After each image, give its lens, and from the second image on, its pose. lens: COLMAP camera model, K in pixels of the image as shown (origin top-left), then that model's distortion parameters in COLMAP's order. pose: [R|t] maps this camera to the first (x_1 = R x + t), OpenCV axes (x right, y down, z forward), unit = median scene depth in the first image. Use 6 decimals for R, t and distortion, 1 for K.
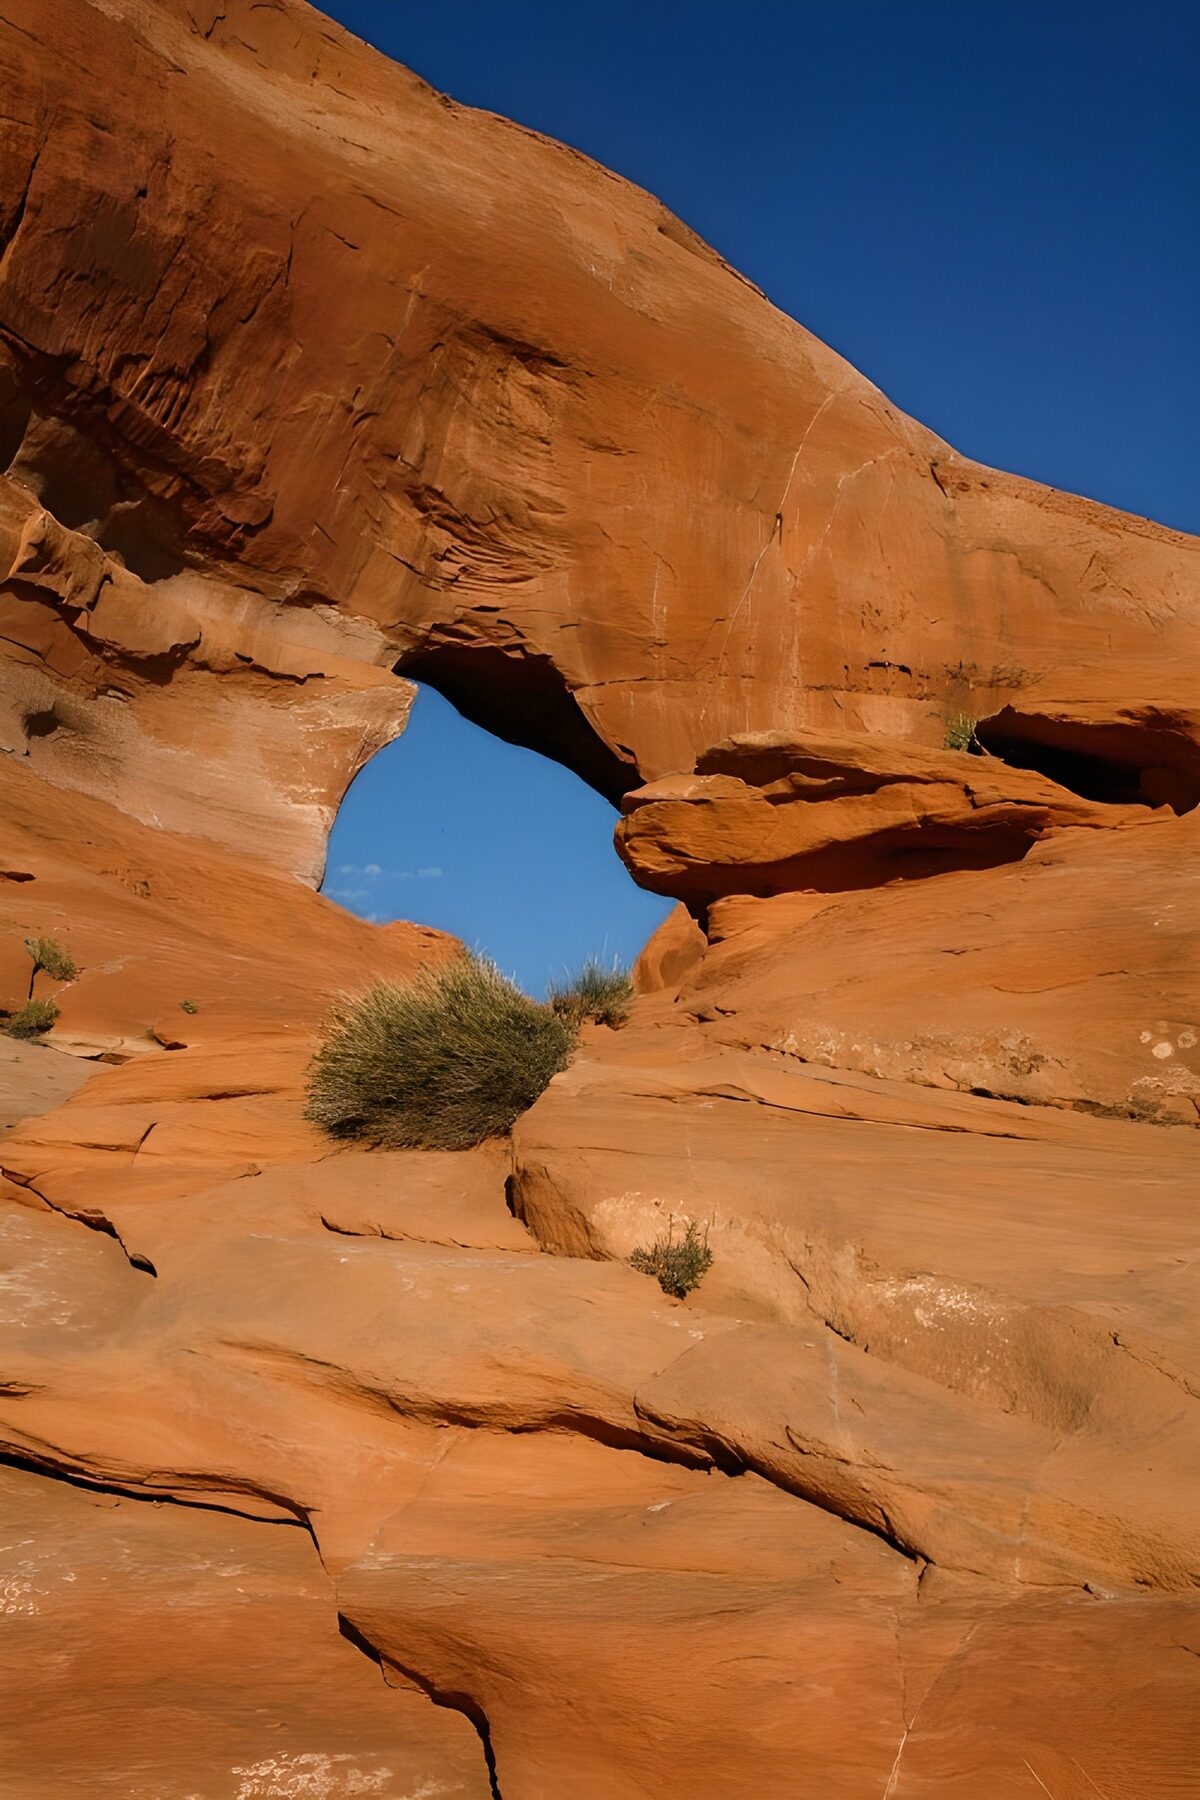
lens RADIAL K [[2183.2, 0, 600.0], [0, 2183.2, 900.0], [0, 0, 1]] dist [0.004354, 0.437303]
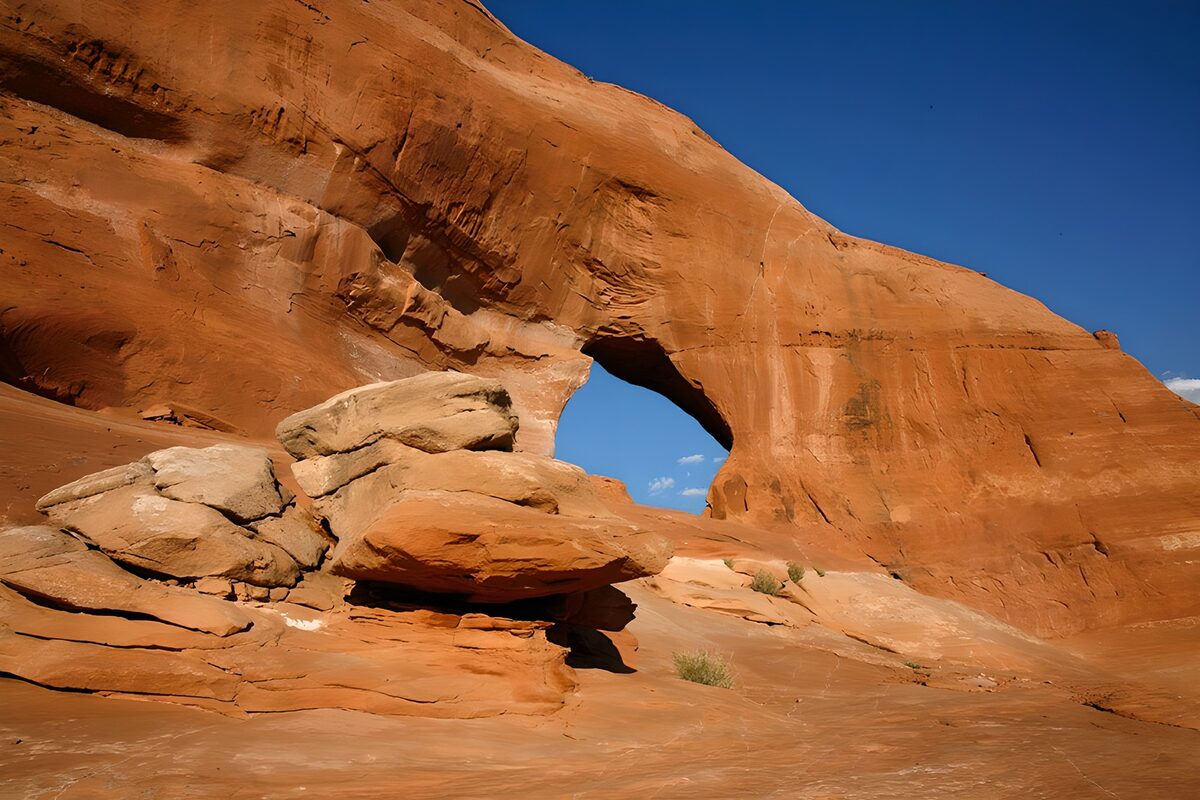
lens RADIAL K [[983.6, 0, 600.0], [0, 983.6, 400.0], [0, 0, 1]] dist [-0.166868, 0.161446]
pose [[0.997278, -0.070660, -0.021076, -0.064812], [0.069183, 0.995543, -0.064099, -0.000647], [0.025512, 0.062466, 0.997721, 0.104344]]
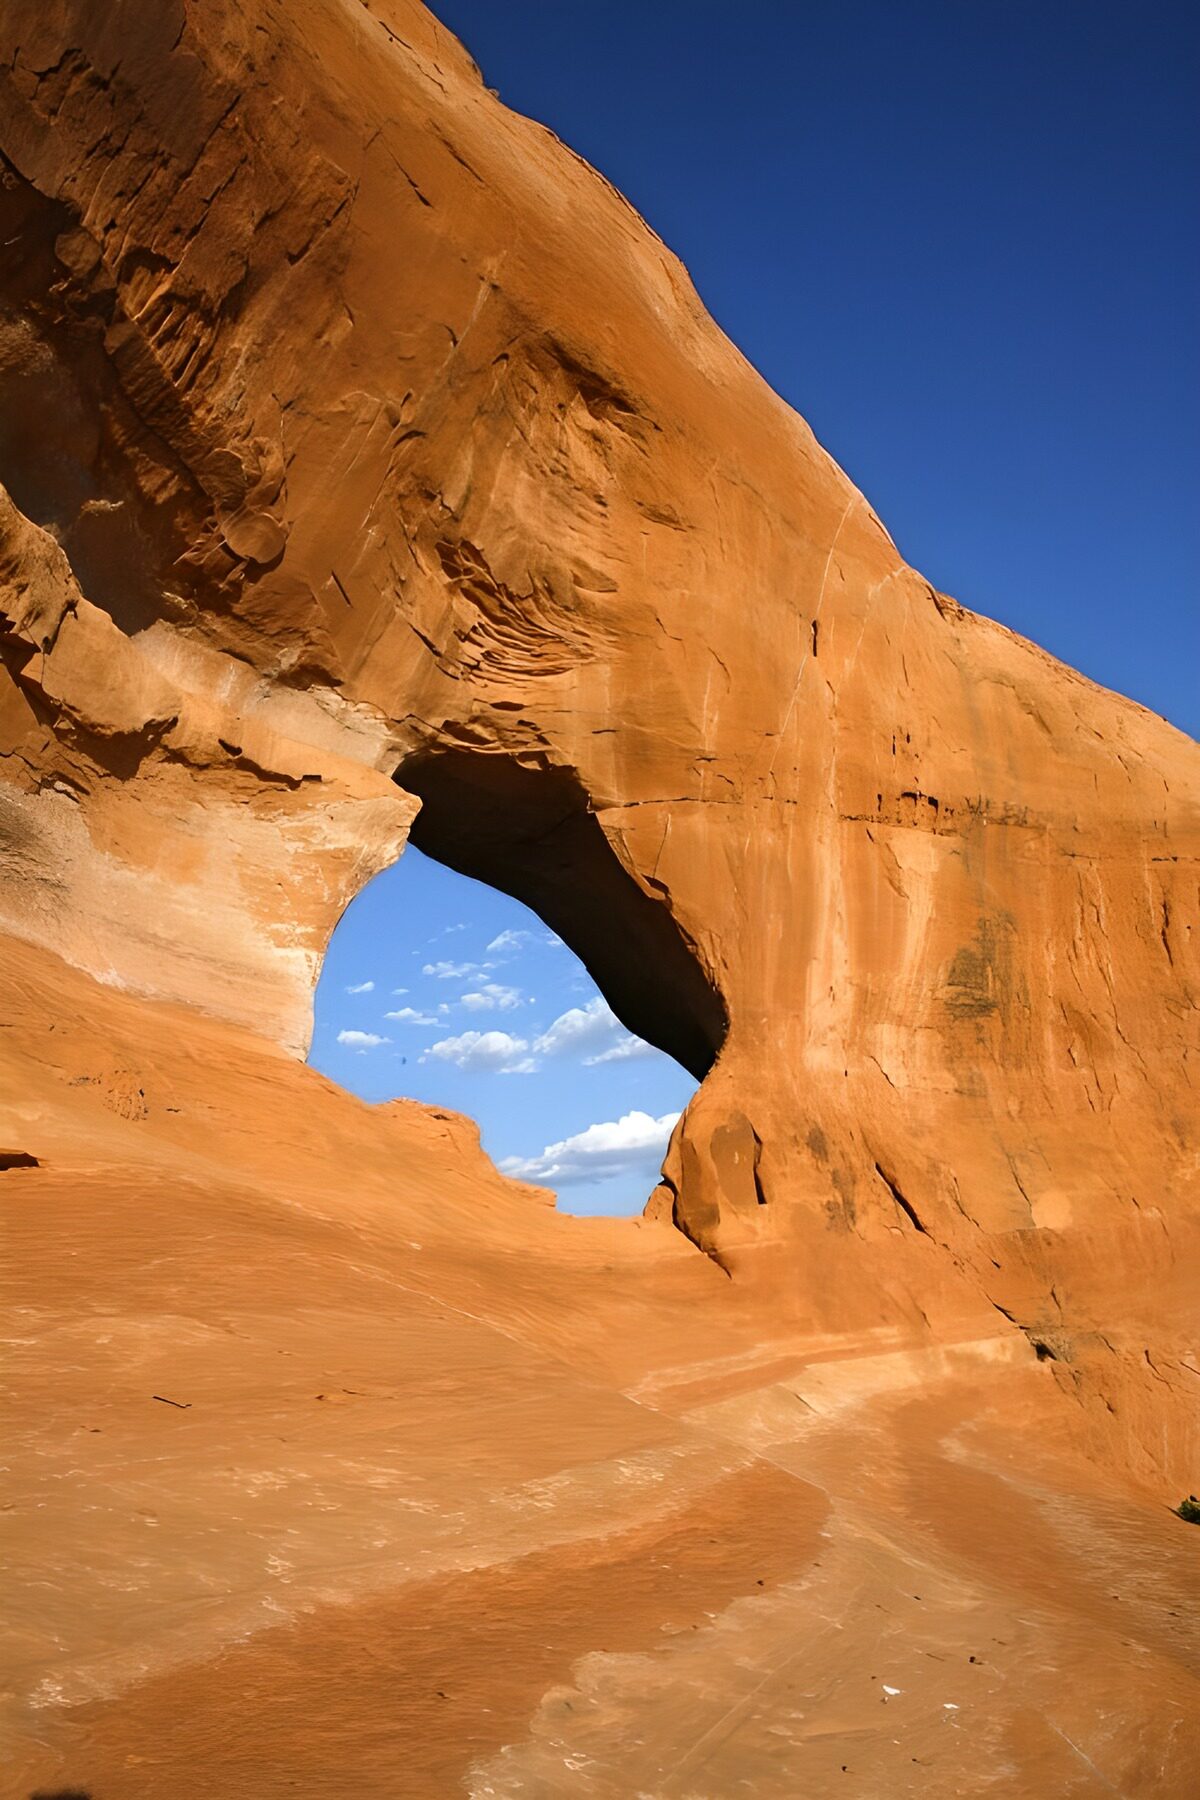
lens RADIAL K [[1475.4, 0, 600.0], [0, 1475.4, 900.0], [0, 0, 1]] dist [-0.166868, 0.161446]
pose [[0.970083, 0.015668, 0.242267, -0.159261], [-0.001577, 0.998301, -0.058248, -0.032564], [-0.242768, 0.056123, 0.968460, 0.503322]]
